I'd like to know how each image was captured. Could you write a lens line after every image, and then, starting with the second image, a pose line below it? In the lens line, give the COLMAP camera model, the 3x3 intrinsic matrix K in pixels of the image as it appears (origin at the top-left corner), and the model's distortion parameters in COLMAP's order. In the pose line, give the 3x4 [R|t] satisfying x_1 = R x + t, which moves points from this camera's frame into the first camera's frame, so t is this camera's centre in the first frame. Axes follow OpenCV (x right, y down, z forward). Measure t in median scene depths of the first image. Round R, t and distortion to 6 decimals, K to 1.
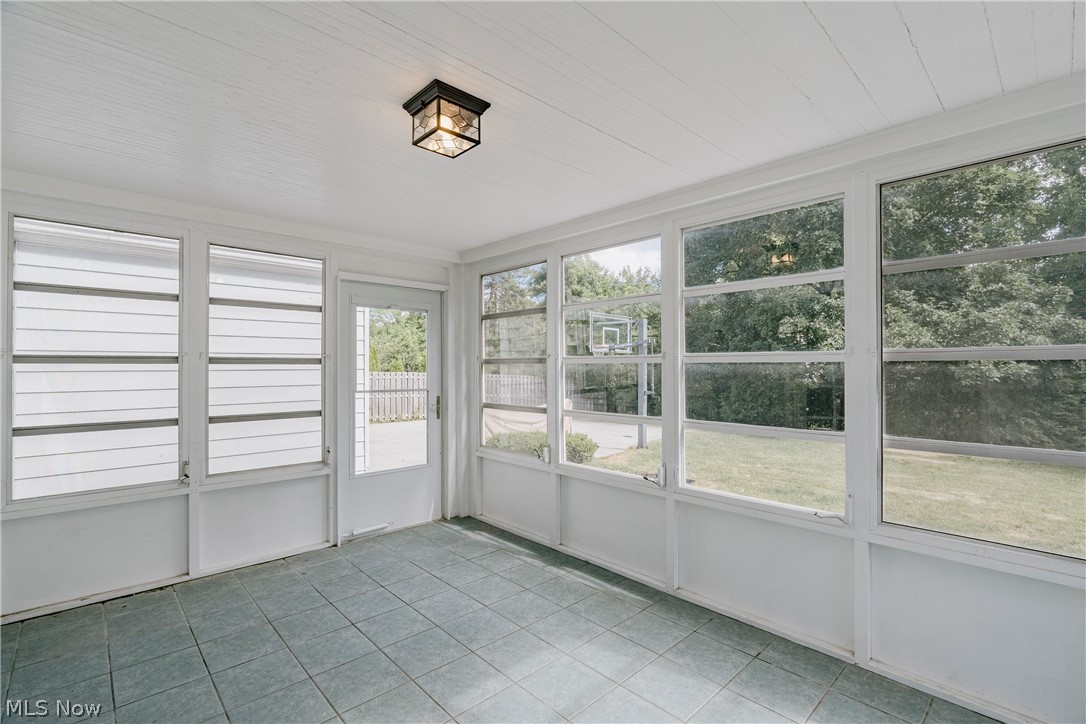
lens RADIAL K [[490.3, 0, 542.1], [0, 490.3, 364.9], [0, 0, 1]] dist [-0.000391, 0.000936]
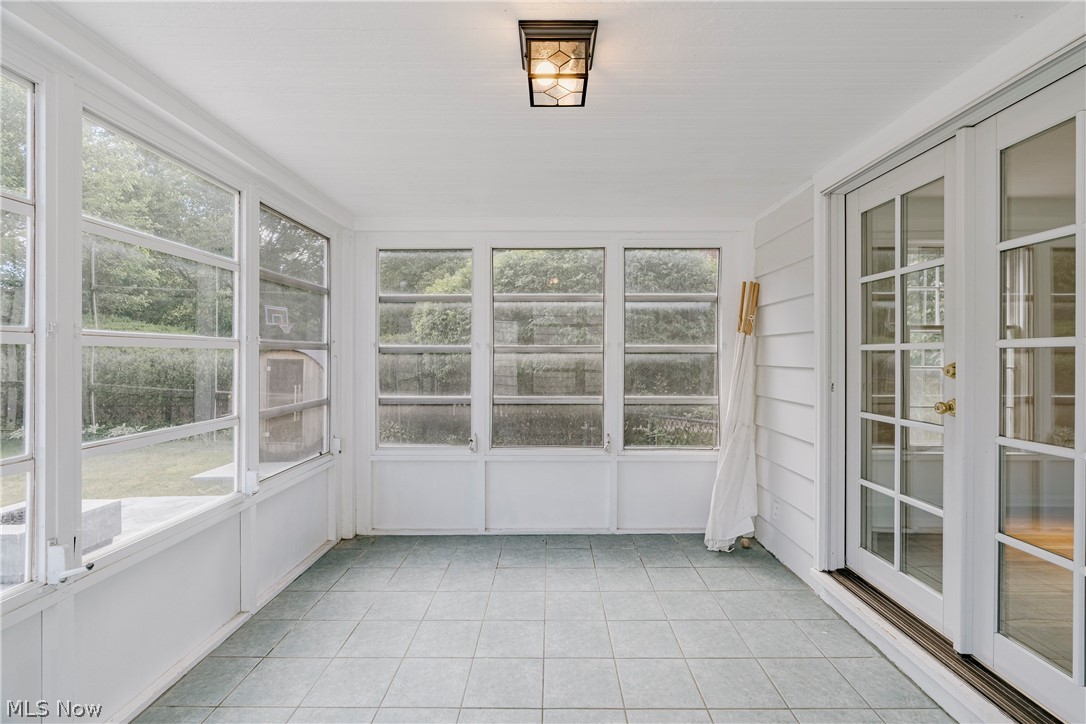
lens RADIAL K [[490.3, 0, 544.8], [0, 490.3, 359.2], [0, 0, 1]] dist [-0.000391, 0.000936]
pose [[-0.724703, -0.002353, 0.689057, -0.624817], [-0.007555, 0.999961, -0.004531, 0.013496], [-0.689020, -0.008490, -0.724693, 1.328436]]
